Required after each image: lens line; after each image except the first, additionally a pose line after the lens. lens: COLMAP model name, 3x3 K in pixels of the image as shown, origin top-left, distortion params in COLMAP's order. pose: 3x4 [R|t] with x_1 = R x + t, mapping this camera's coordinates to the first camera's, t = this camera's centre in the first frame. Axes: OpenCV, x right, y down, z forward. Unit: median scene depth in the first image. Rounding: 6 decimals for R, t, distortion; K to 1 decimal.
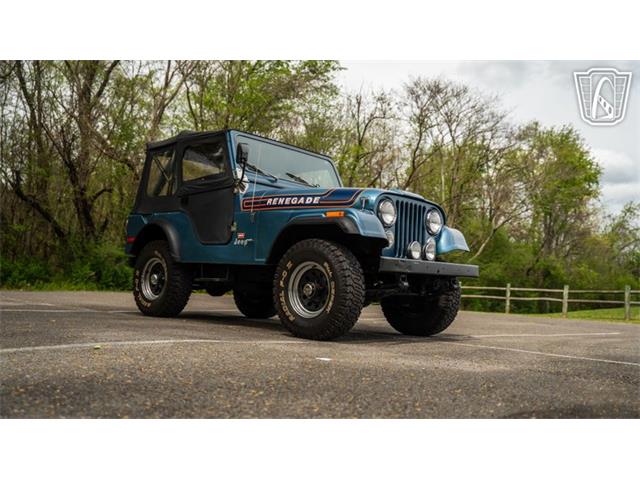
lens RADIAL K [[631.2, 0, 320.0], [0, 631.2, 240.0], [0, 0, 1]] dist [-0.080080, 0.227875]
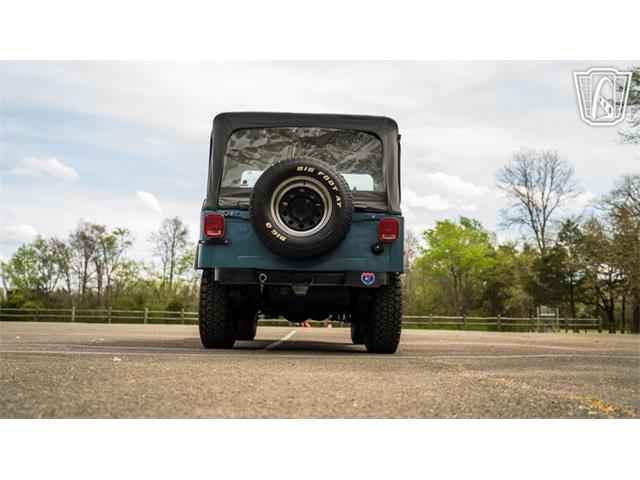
lens RADIAL K [[631.2, 0, 320.0], [0, 631.2, 240.0], [0, 0, 1]] dist [-0.080080, 0.227875]
pose [[-0.678001, 0.013517, 0.734937, -0.985122], [-0.127335, 0.982555, -0.135541, 0.120657], [-0.723948, -0.185480, -0.664452, 1.985852]]
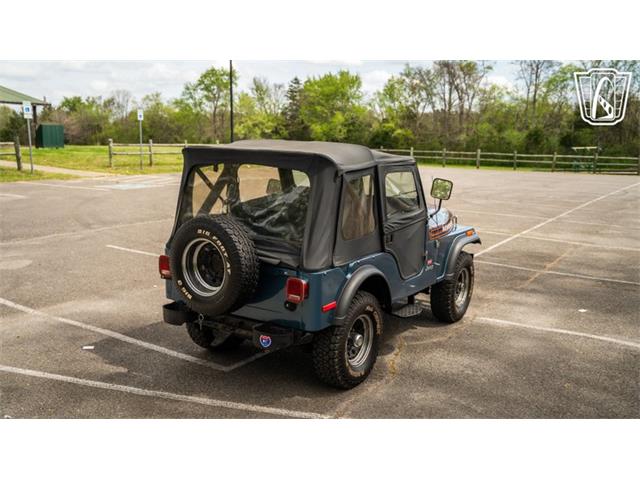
lens RADIAL K [[631.2, 0, 320.0], [0, 631.2, 240.0], [0, 0, 1]] dist [-0.080080, 0.227875]
pose [[-0.160720, -0.239045, 0.957615, -1.198586], [-0.110590, 0.968480, 0.223196, -0.282777], [-0.980785, -0.070031, -0.182090, 1.456151]]
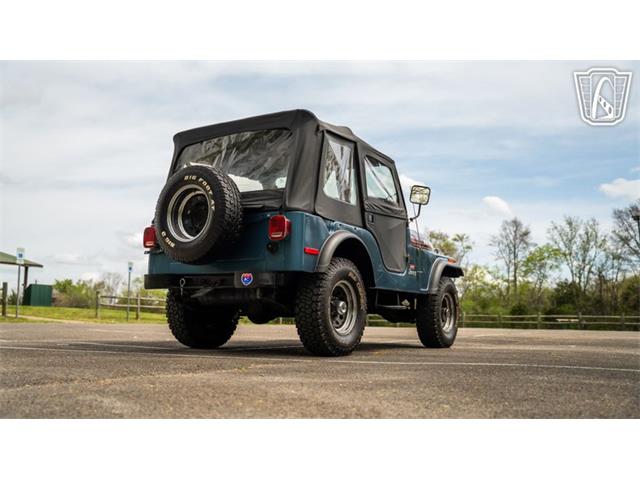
lens RADIAL K [[631.2, 0, 320.0], [0, 631.2, 240.0], [0, 0, 1]] dist [-0.080080, 0.227875]
pose [[-0.180775, 0.054034, 0.982039, -1.250887], [-0.107131, 0.991467, -0.074274, 0.048635], [-0.977672, -0.118634, -0.173443, 1.420694]]
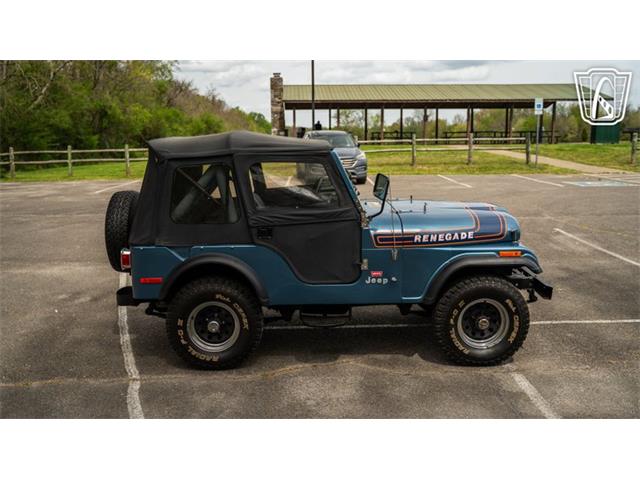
lens RADIAL K [[631.2, 0, 320.0], [0, 631.2, 240.0], [0, 0, 1]] dist [-0.080080, 0.227875]
pose [[0.715617, -0.199540, 0.669385, -0.829597], [0.000191, 0.958383, 0.285485, -0.332655], [-0.698492, -0.204170, 0.685874, 0.452837]]
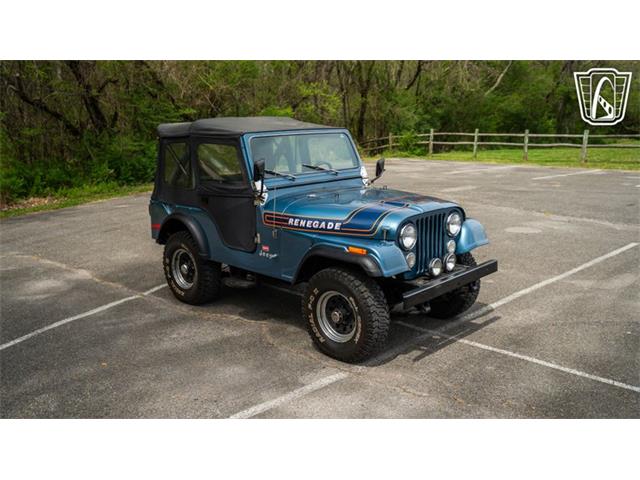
lens RADIAL K [[631.2, 0, 320.0], [0, 631.2, 240.0], [0, 0, 1]] dist [-0.080080, 0.227875]
pose [[0.997388, -0.063296, -0.034811, 0.000004], [0.070535, 0.957324, 0.280277, -0.316098], [0.015585, -0.282000, 0.959288, 0.017625]]
